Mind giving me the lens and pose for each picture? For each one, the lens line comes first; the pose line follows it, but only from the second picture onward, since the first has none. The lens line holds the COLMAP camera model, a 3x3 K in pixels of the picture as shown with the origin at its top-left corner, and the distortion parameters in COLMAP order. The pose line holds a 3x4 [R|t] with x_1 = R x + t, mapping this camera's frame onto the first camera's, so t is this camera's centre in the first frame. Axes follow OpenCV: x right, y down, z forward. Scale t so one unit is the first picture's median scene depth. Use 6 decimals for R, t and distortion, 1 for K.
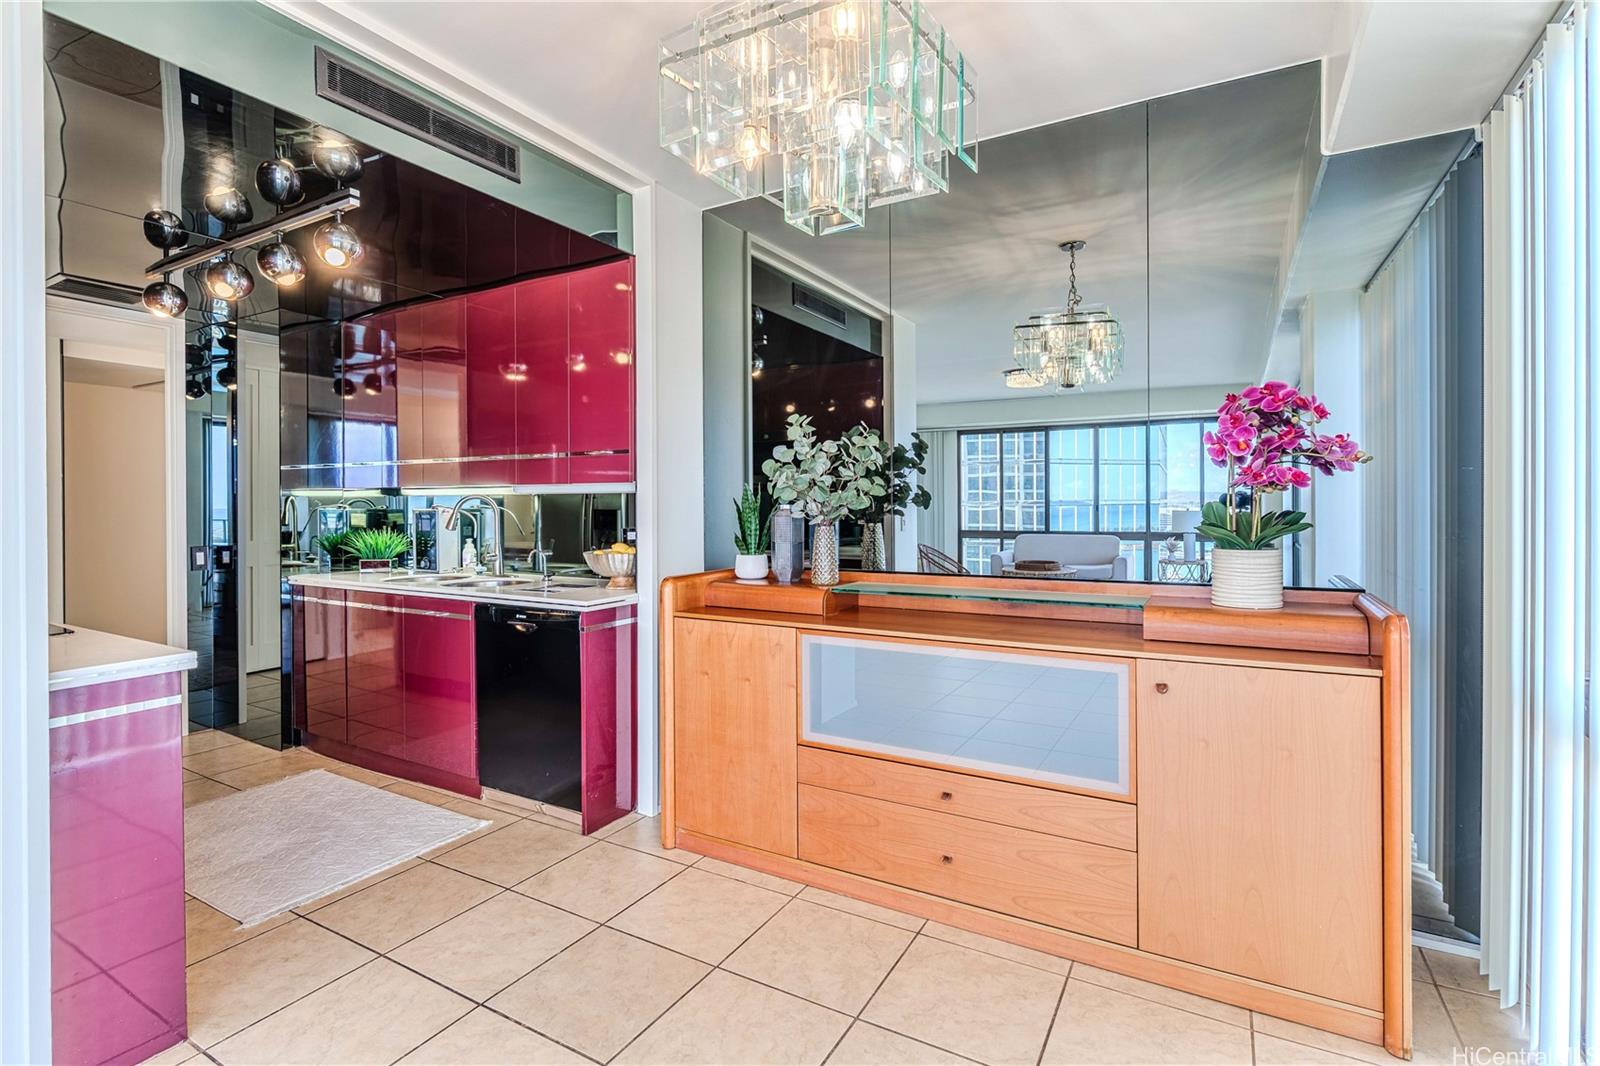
lens RADIAL K [[743.1, 0, 800.0], [0, 743.1, 533.0], [0, 0, 1]] dist [-0.000025, -0.000016]
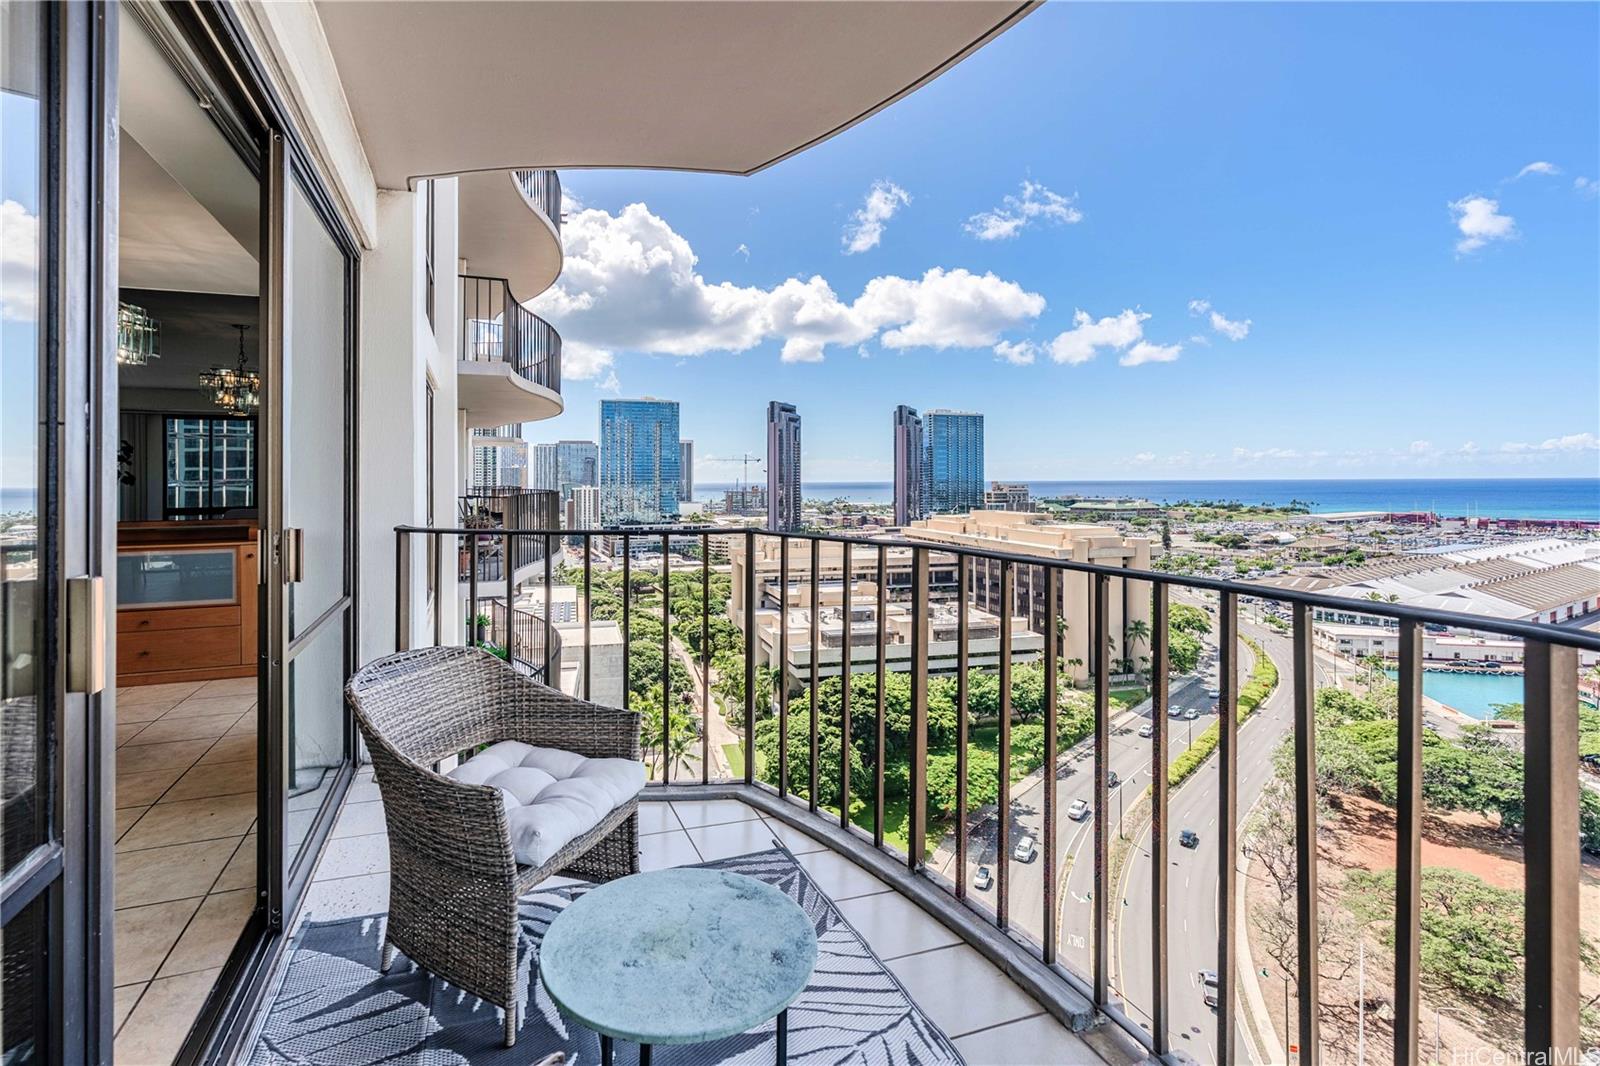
lens RADIAL K [[754.4, 0, 753.5], [0, 754.4, 474.5], [0, 0, 1]] dist [0.000368, -0.000128]
pose [[0.652382, 0.003442, 0.757883, -0.276835], [0.014942, 0.999737, -0.017403, -0.000911], [-0.757743, 0.022677, 0.652159, -1.585176]]
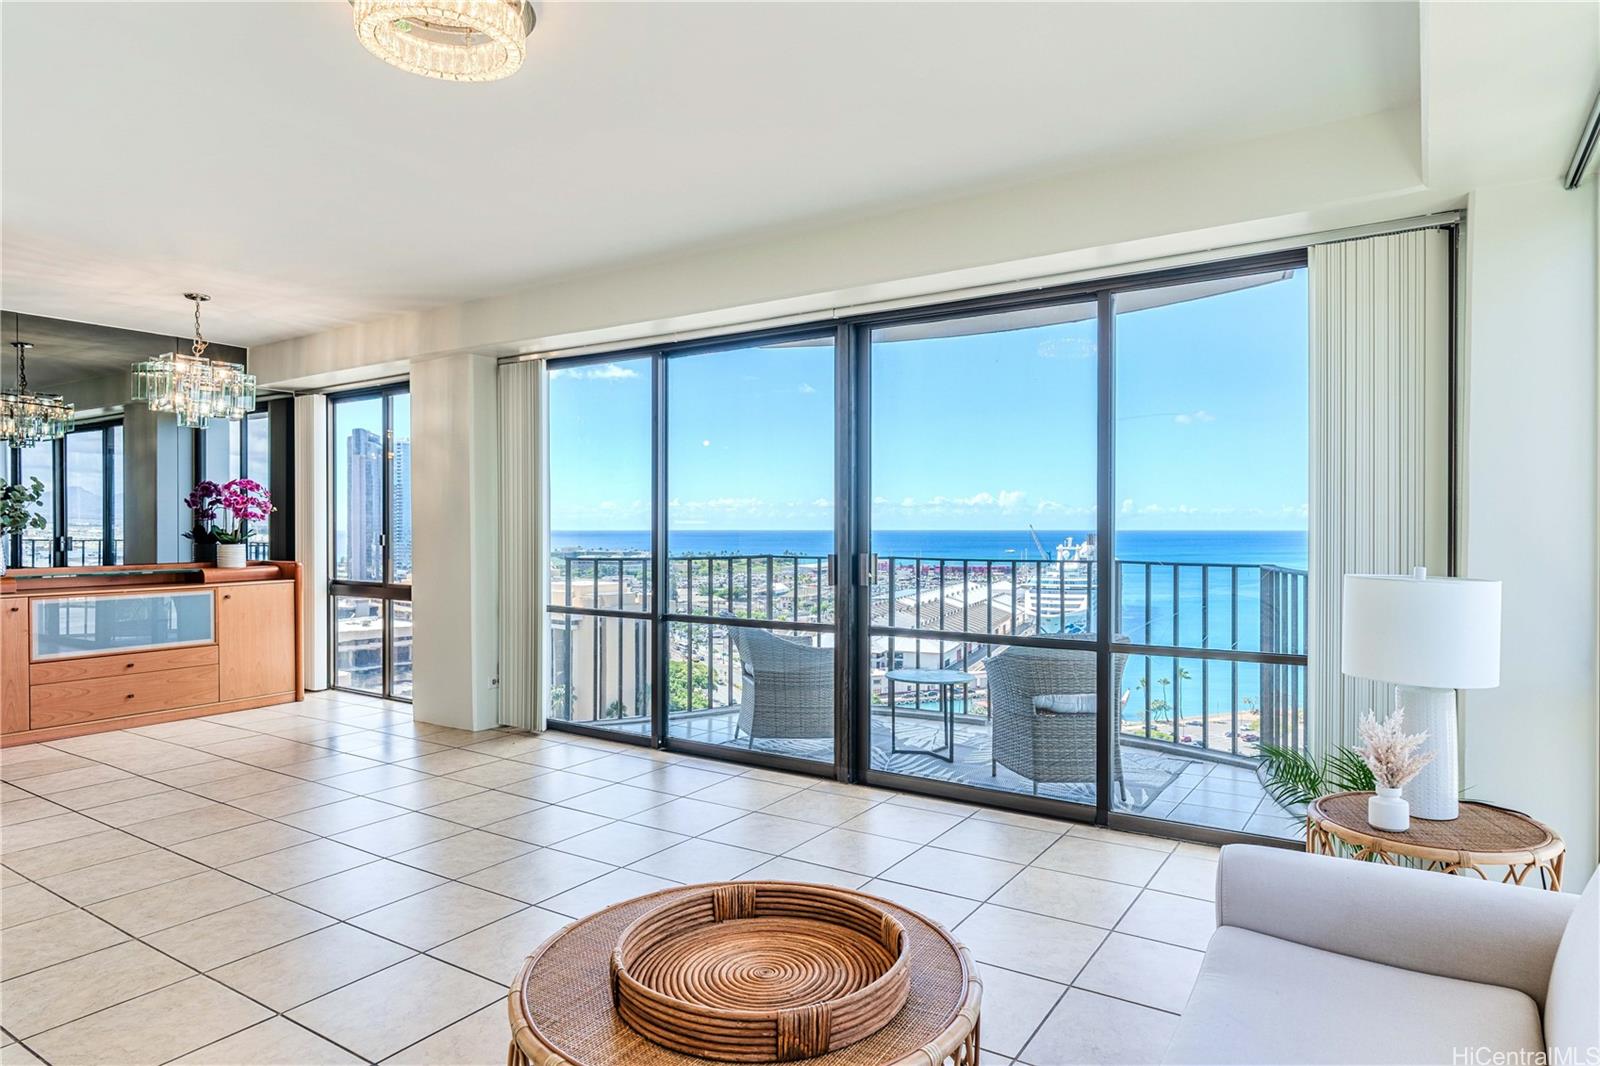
lens RADIAL K [[950.7, 0, 800.0], [0, 950.7, 533.0], [0, 0, 1]] dist [-0.059444, -0.000267]
pose [[0.066339, -0.004166, 0.997788, -2.112267], [0.010864, 0.999935, 0.003452, -0.006333], [-0.997738, 0.010611, 0.066380, -0.983457]]
